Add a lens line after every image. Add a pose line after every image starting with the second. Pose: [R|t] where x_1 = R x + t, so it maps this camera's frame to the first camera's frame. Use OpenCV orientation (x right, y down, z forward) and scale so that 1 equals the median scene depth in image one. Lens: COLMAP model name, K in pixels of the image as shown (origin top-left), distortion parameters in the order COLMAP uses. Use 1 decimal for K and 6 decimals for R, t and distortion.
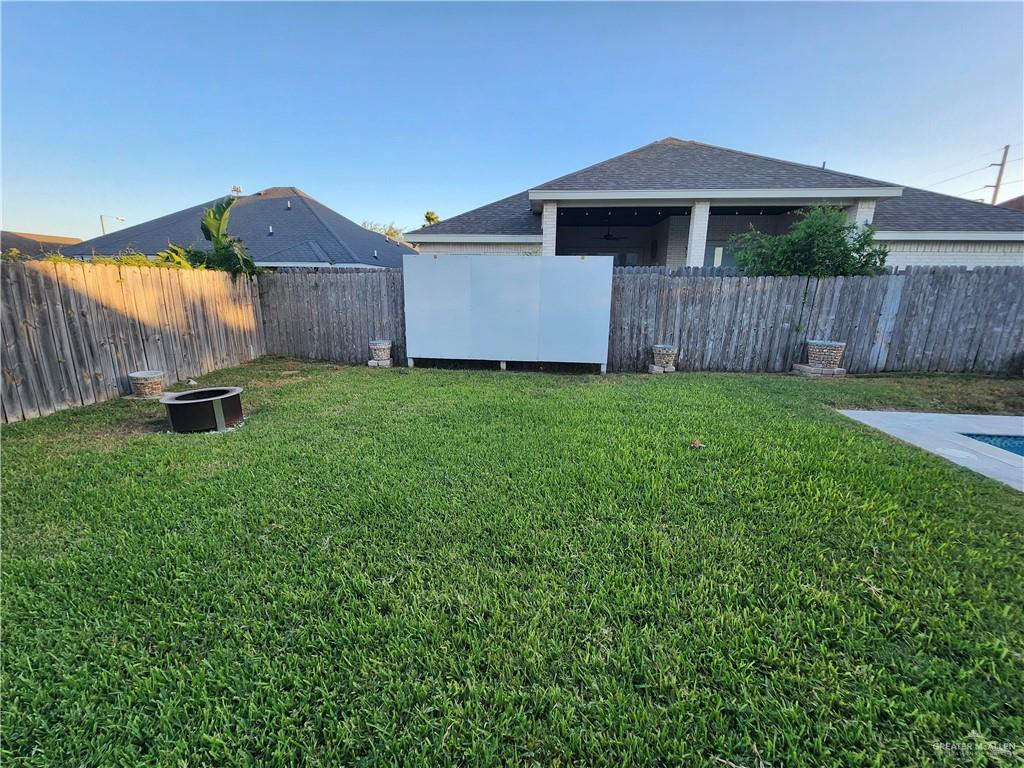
lens RADIAL K [[428.1, 0, 514.3], [0, 428.1, 378.5], [0, 0, 1]] dist [-0.004688, 0.002692]
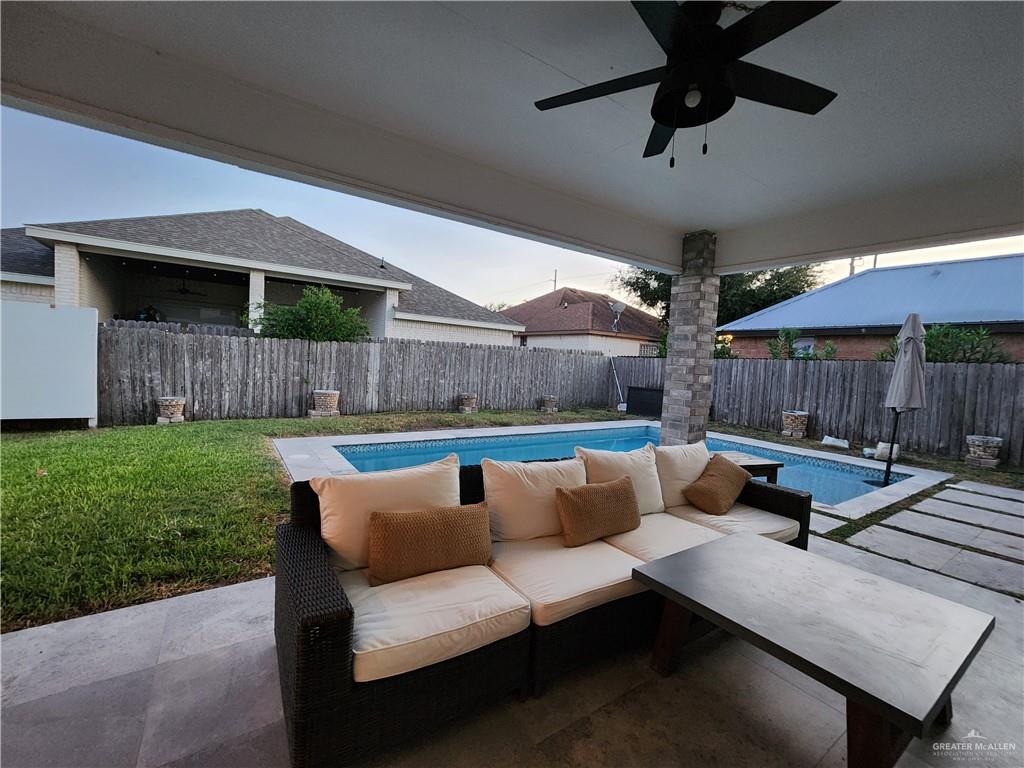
lens RADIAL K [[428.1, 0, 510.9], [0, 428.1, 383.7], [0, 0, 1]] dist [-0.004688, 0.002692]
pose [[0.771461, -0.004440, 0.636261, 0.325579], [0.087475, 0.991221, -0.099145, 0.065660], [-0.630235, 0.132144, 0.765077, -0.322059]]
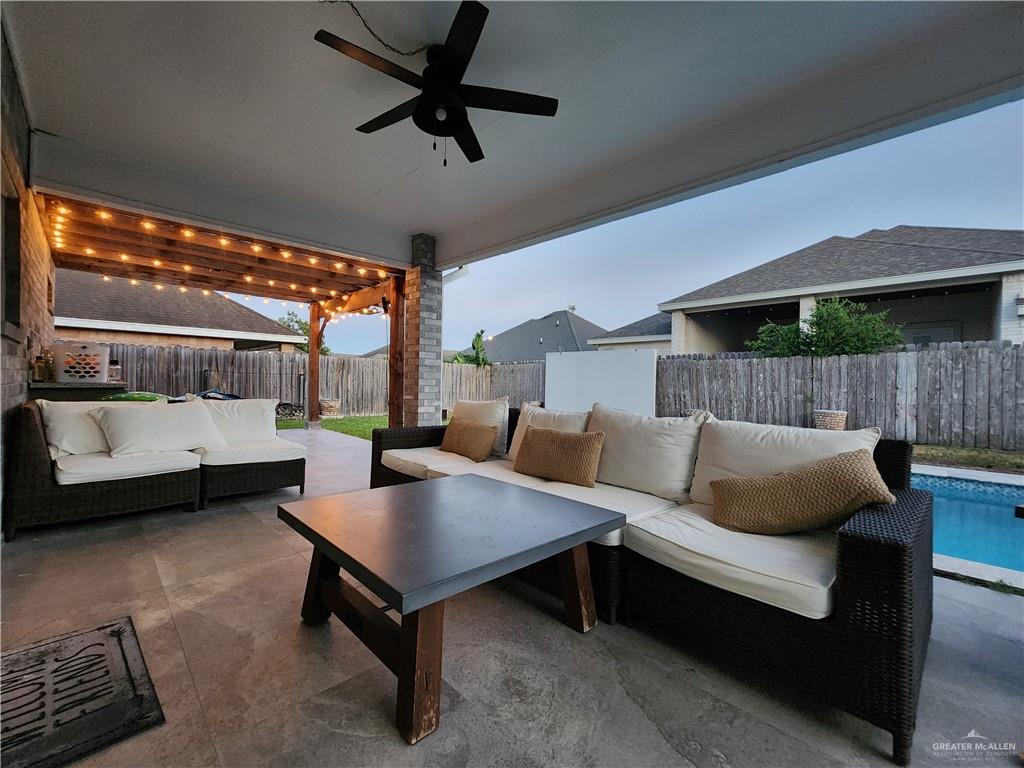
lens RADIAL K [[428.1, 0, 513.4], [0, 428.1, 380.4], [0, 0, 1]] dist [-0.004688, 0.002692]
pose [[0.761217, -0.000067, -0.648497, 0.791973], [-0.141847, 0.975768, -0.166603, 0.140653], [0.632794, 0.218808, 0.742762, -0.392624]]
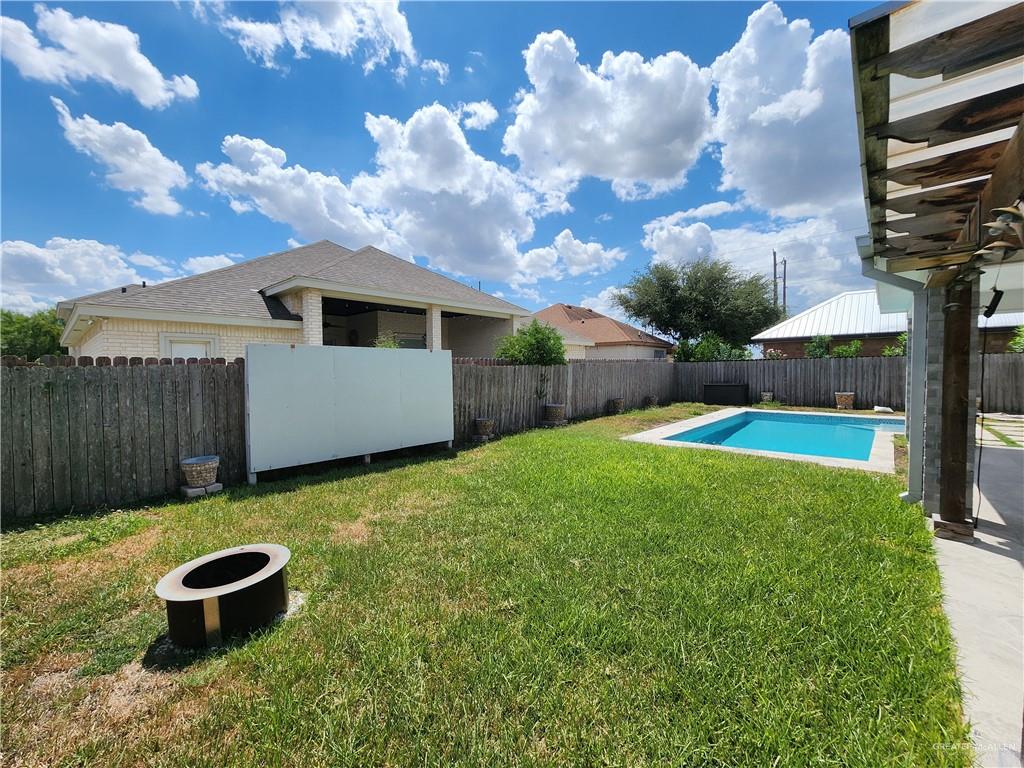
lens RADIAL K [[428.1, 0, 514.7], [0, 428.1, 375.7], [0, 0, 1]] dist [-0.004688, 0.002692]
pose [[0.589414, -0.030193, 0.807267, -0.616414], [0.183886, 0.978082, -0.097680, -0.060762], [-0.786624, 0.206019, 0.582047, 0.160730]]
